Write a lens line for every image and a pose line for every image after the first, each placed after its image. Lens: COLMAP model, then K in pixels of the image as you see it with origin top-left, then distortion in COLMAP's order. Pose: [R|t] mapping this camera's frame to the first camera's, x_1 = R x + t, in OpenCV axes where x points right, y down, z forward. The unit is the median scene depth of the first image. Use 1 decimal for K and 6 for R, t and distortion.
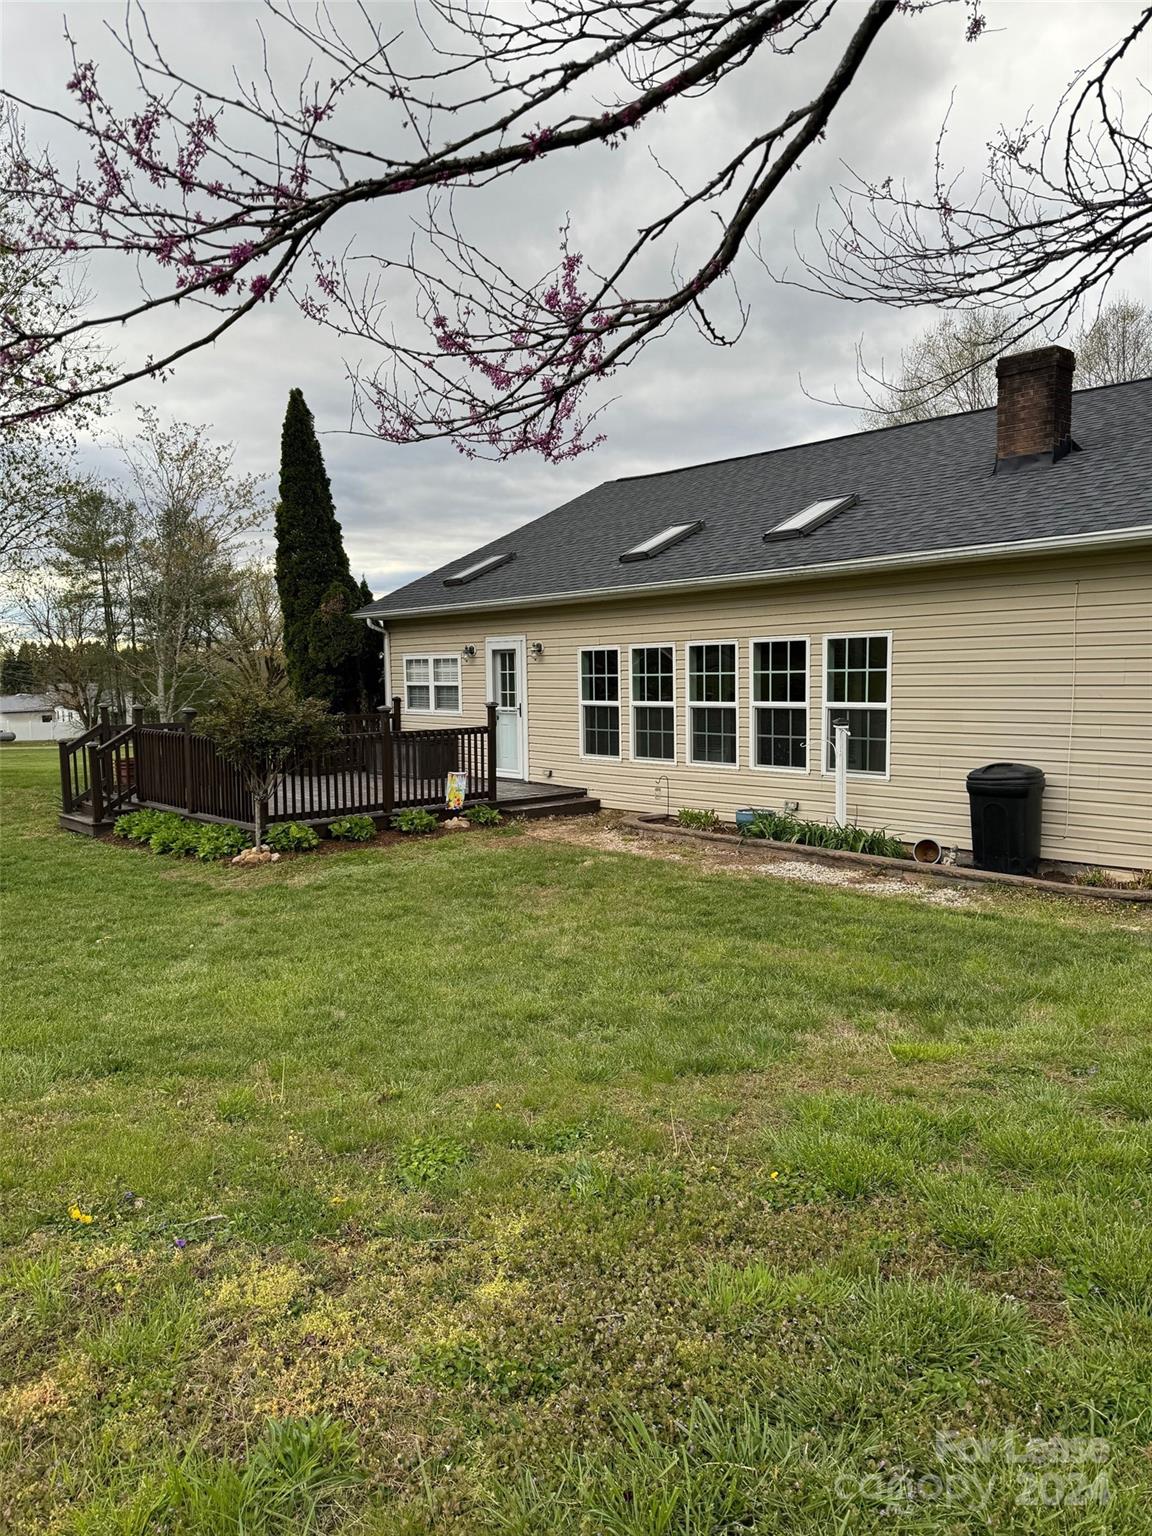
lens RADIAL K [[1062.5, 0, 576.0], [0, 1062.5, 768.0], [0, 0, 1]] dist [0.038296, 0.000752]
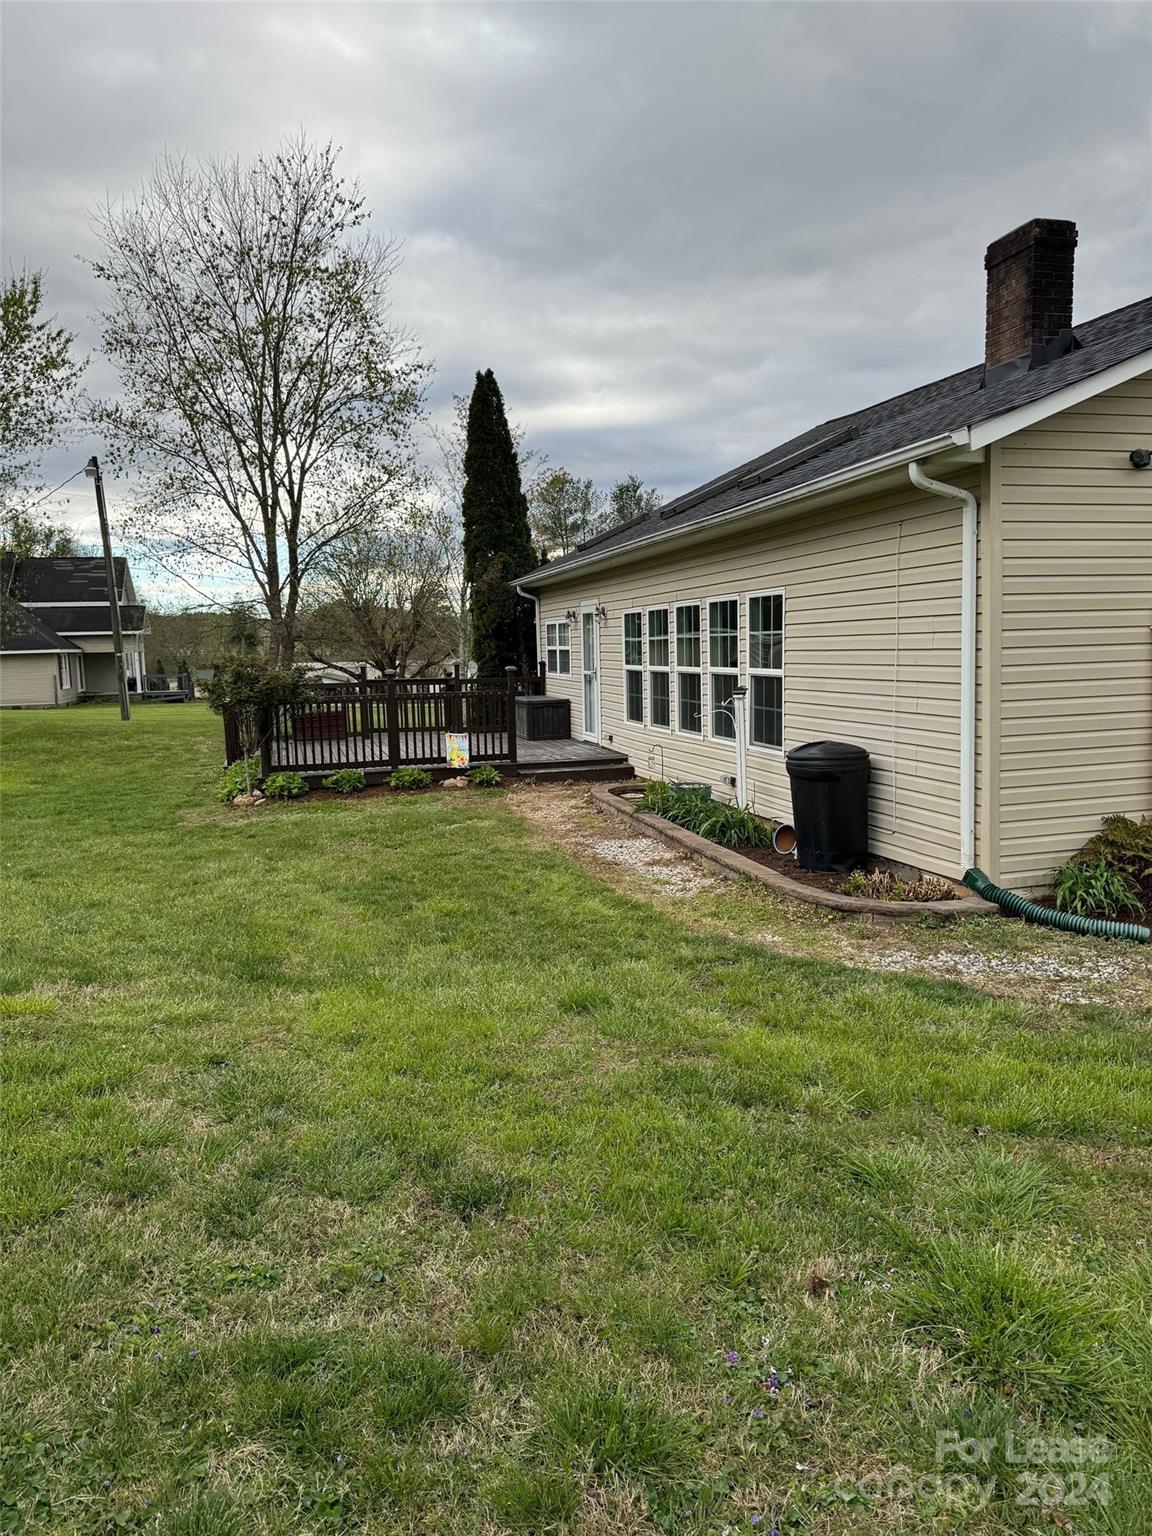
lens RADIAL K [[1062.5, 0, 576.0], [0, 1062.5, 768.0], [0, 0, 1]] dist [0.038296, 0.000752]
pose [[0.896165, 0.044841, -0.441450, 0.457893], [-0.029499, 0.998700, 0.041560, -0.009103], [0.442740, -0.024222, 0.896323, 0.110764]]
